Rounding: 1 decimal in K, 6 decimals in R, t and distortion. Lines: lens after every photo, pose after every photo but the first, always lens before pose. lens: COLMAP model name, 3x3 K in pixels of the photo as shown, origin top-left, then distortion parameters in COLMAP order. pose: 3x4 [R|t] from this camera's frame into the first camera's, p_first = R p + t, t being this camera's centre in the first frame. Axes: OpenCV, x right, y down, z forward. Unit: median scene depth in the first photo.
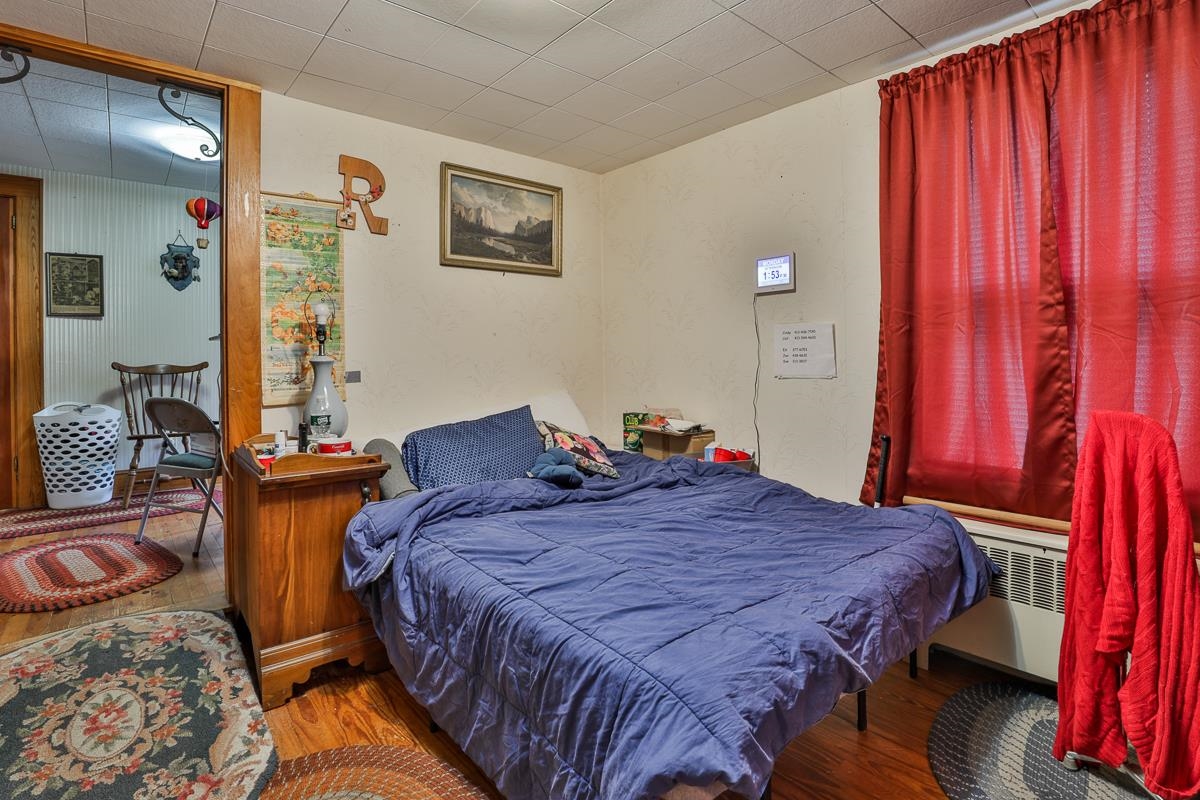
lens RADIAL K [[584.1, 0, 604.0], [0, 584.1, 352.5], [0, 0, 1]] dist [-0.034130, 0.008649]
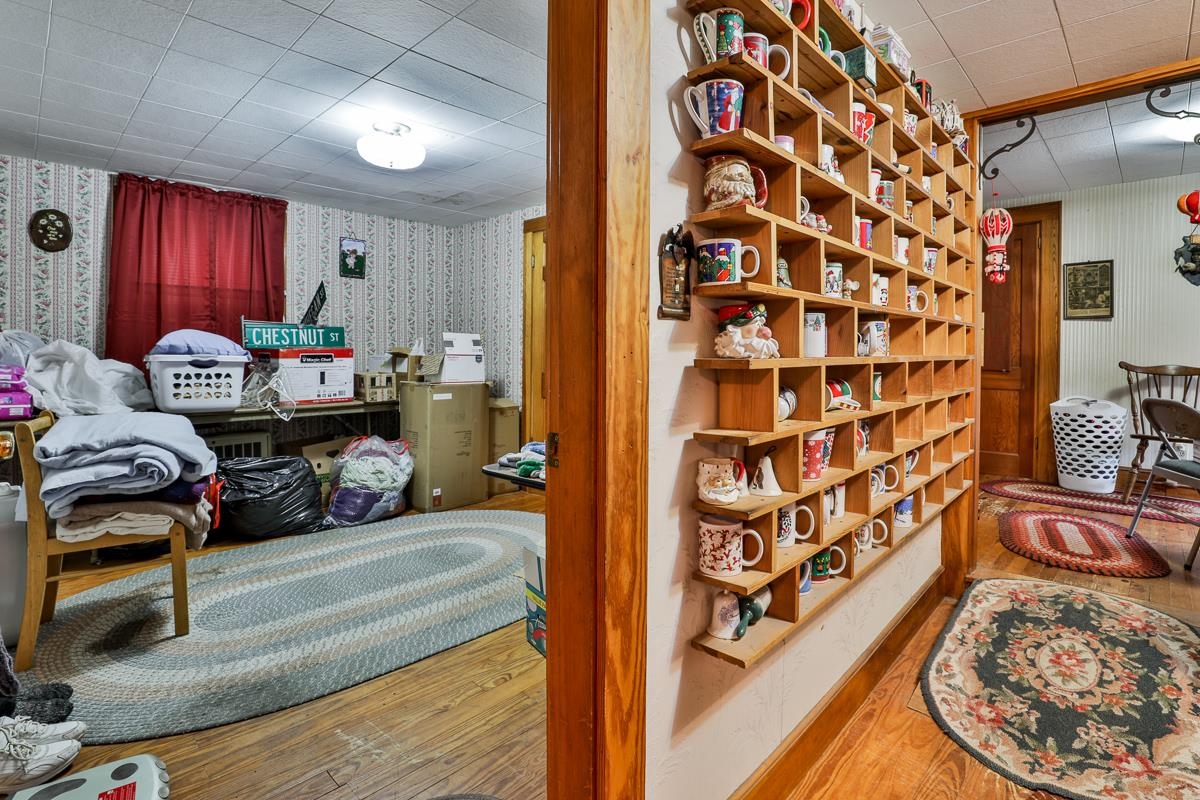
lens RADIAL K [[584.1, 0, 604.0], [0, 584.1, 352.5], [0, 0, 1]] dist [-0.034130, 0.008649]
pose [[0.097943, 0.012698, -0.995111, 0.110551], [-0.010613, 0.999875, 0.011714, -0.001913], [0.995135, 0.009413, 0.098065, -0.047625]]
